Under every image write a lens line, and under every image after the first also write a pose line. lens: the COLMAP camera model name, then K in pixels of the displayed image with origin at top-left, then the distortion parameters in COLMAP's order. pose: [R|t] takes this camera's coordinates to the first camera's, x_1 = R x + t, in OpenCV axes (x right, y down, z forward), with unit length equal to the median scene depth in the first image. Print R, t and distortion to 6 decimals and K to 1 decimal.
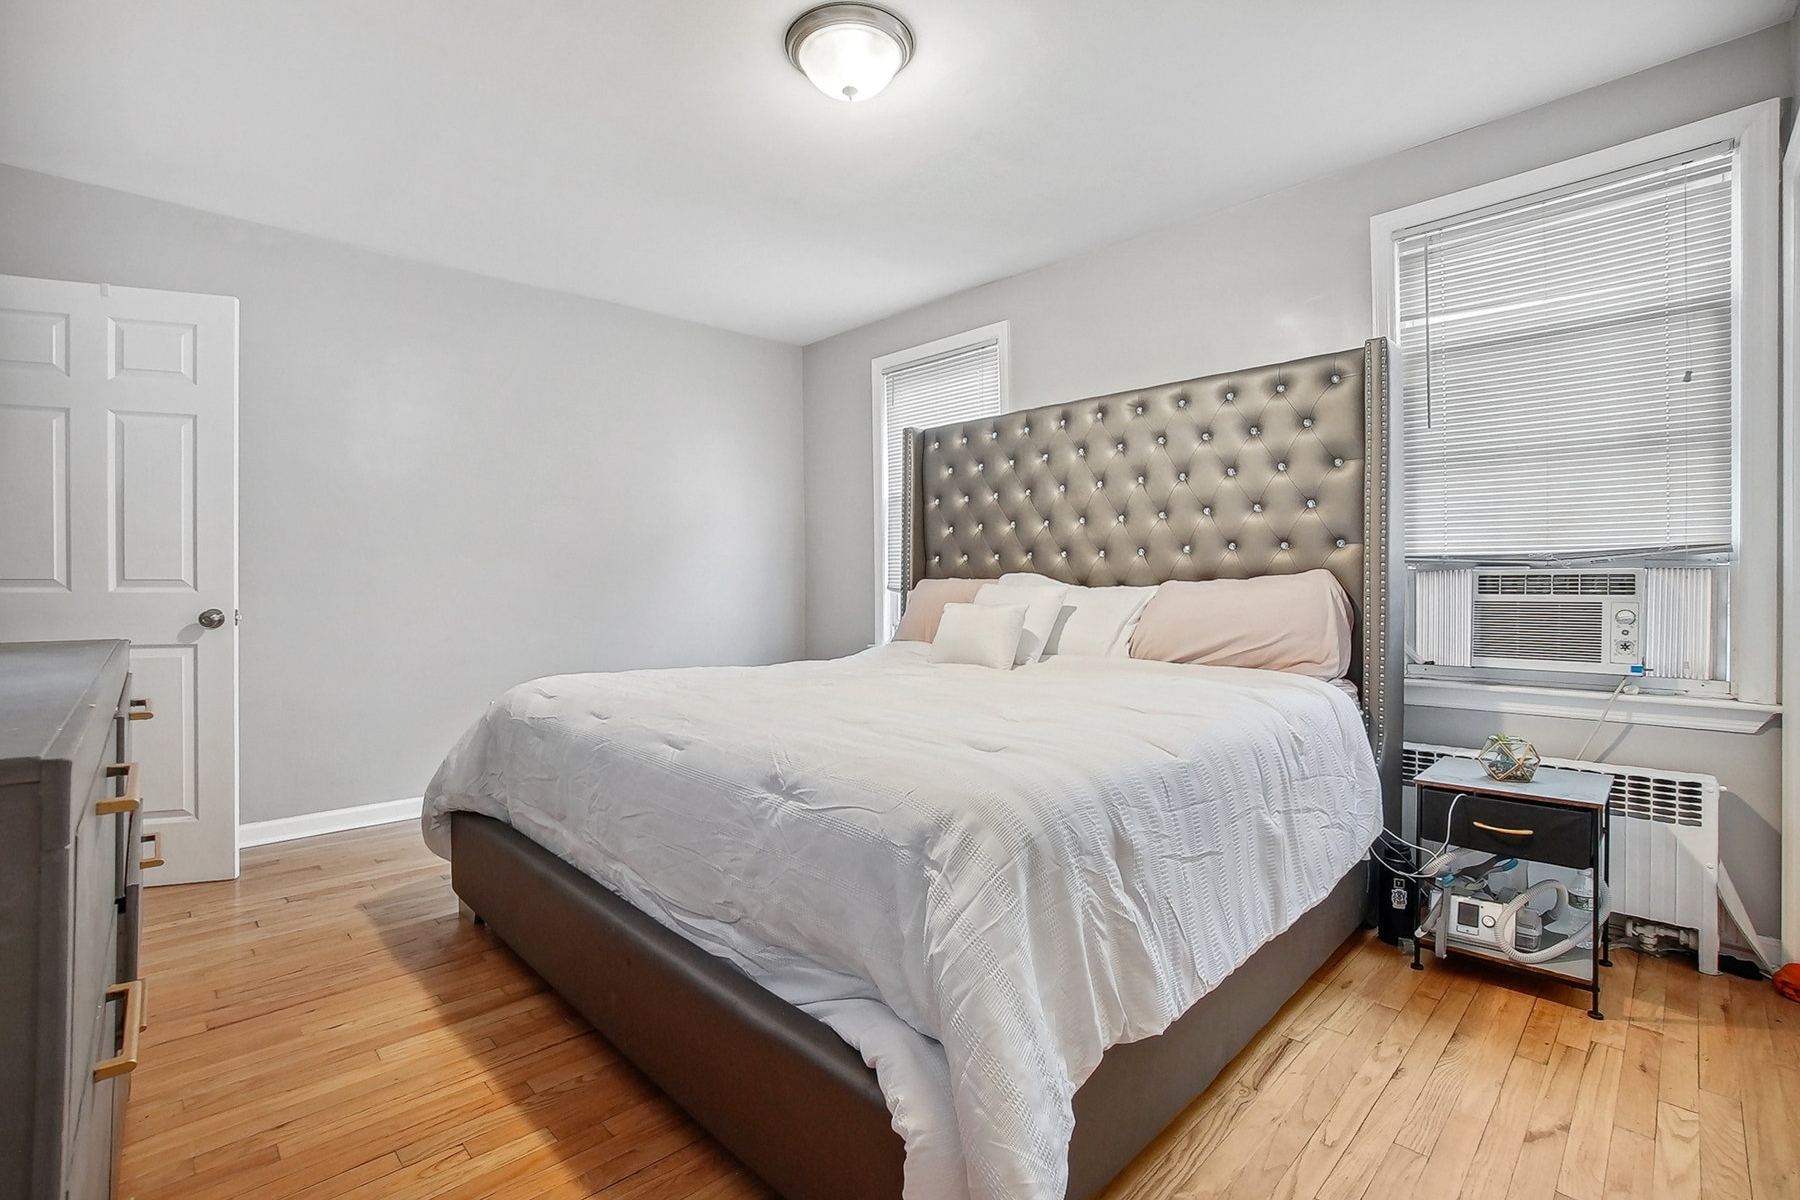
lens RADIAL K [[800.1, 0, 827.2], [0, 800.1, 581.9], [0, 0, 1]] dist [-0.027719, 0.003032]
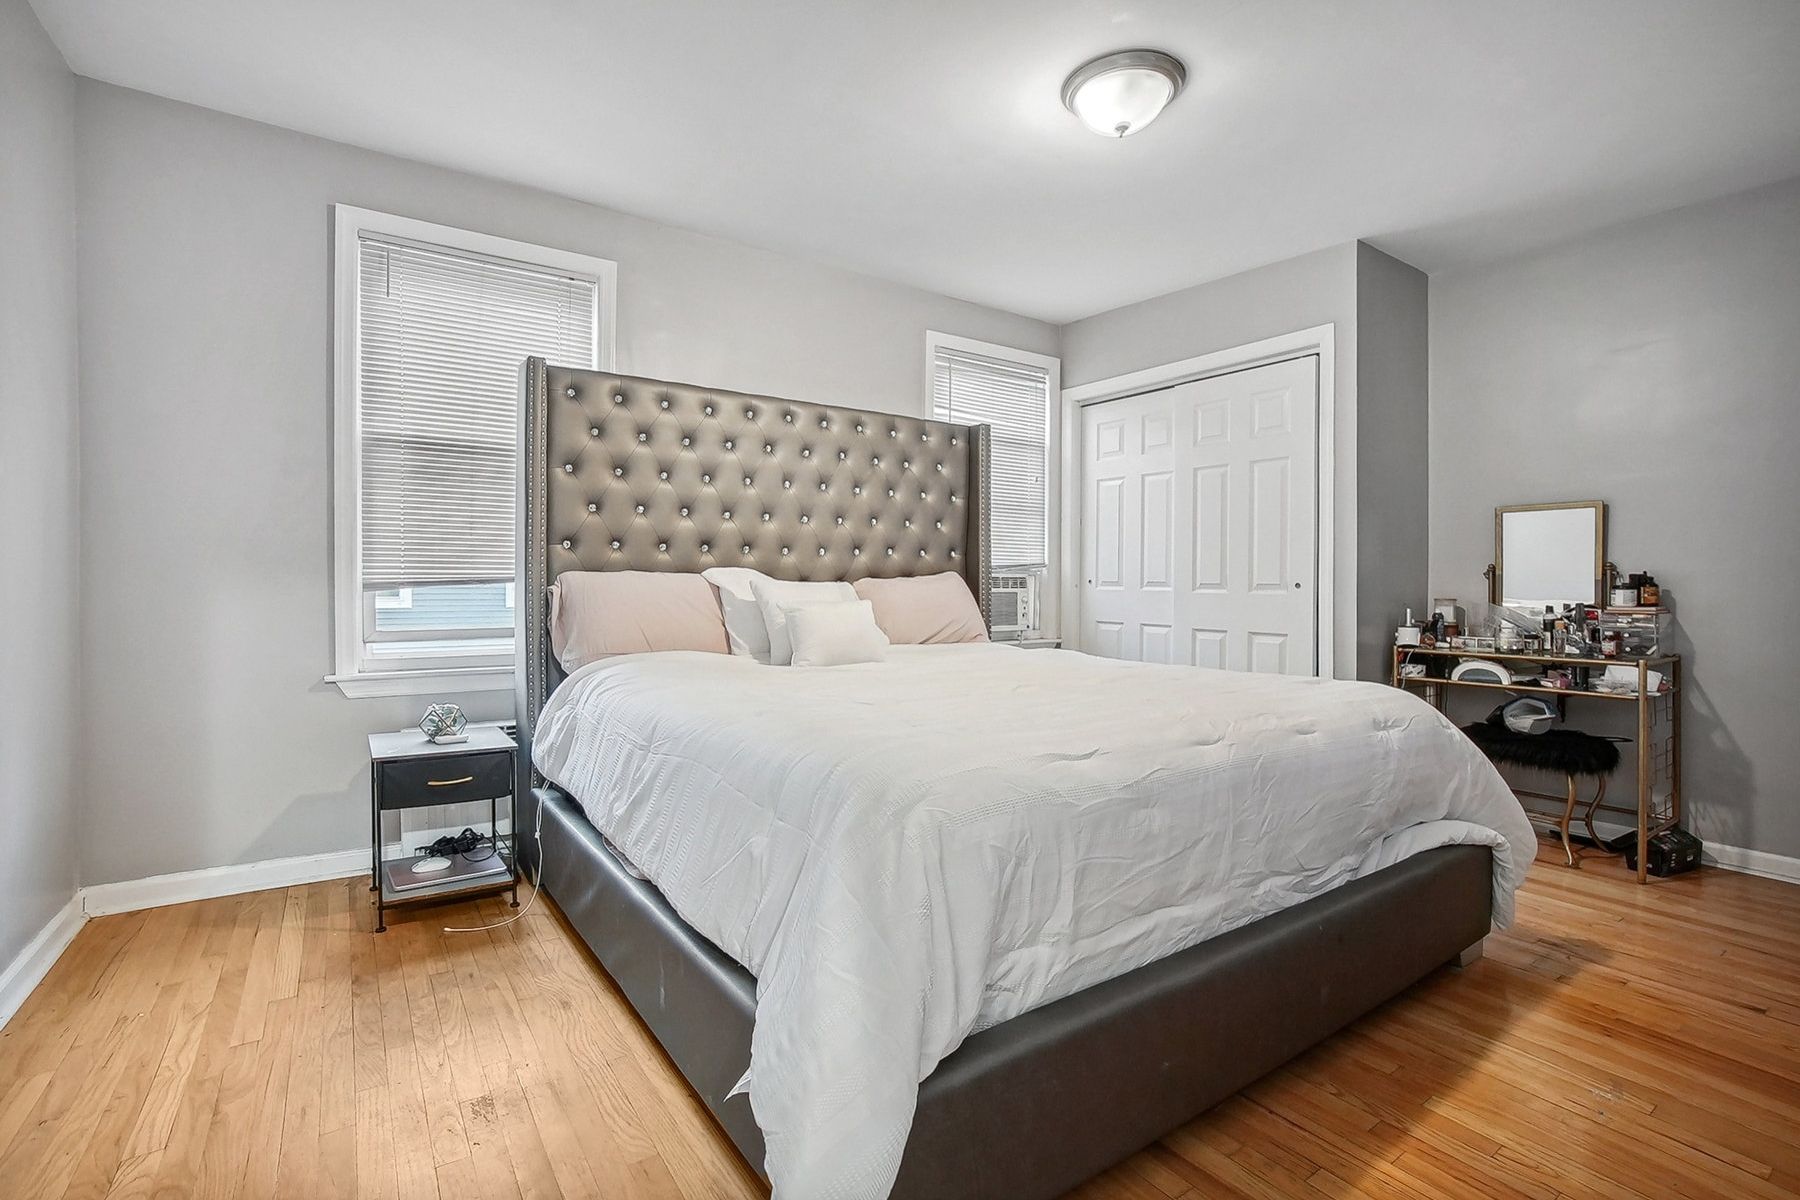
lens RADIAL K [[800.1, 0, 893.0], [0, 800.1, 603.7], [0, 0, 1]] dist [-0.027719, 0.003032]
pose [[0.148357, -0.020419, 0.988723, -0.609941], [-0.008091, 0.999728, 0.021860, 0.008809], [-0.988901, -0.011242, 0.148152, 0.645528]]
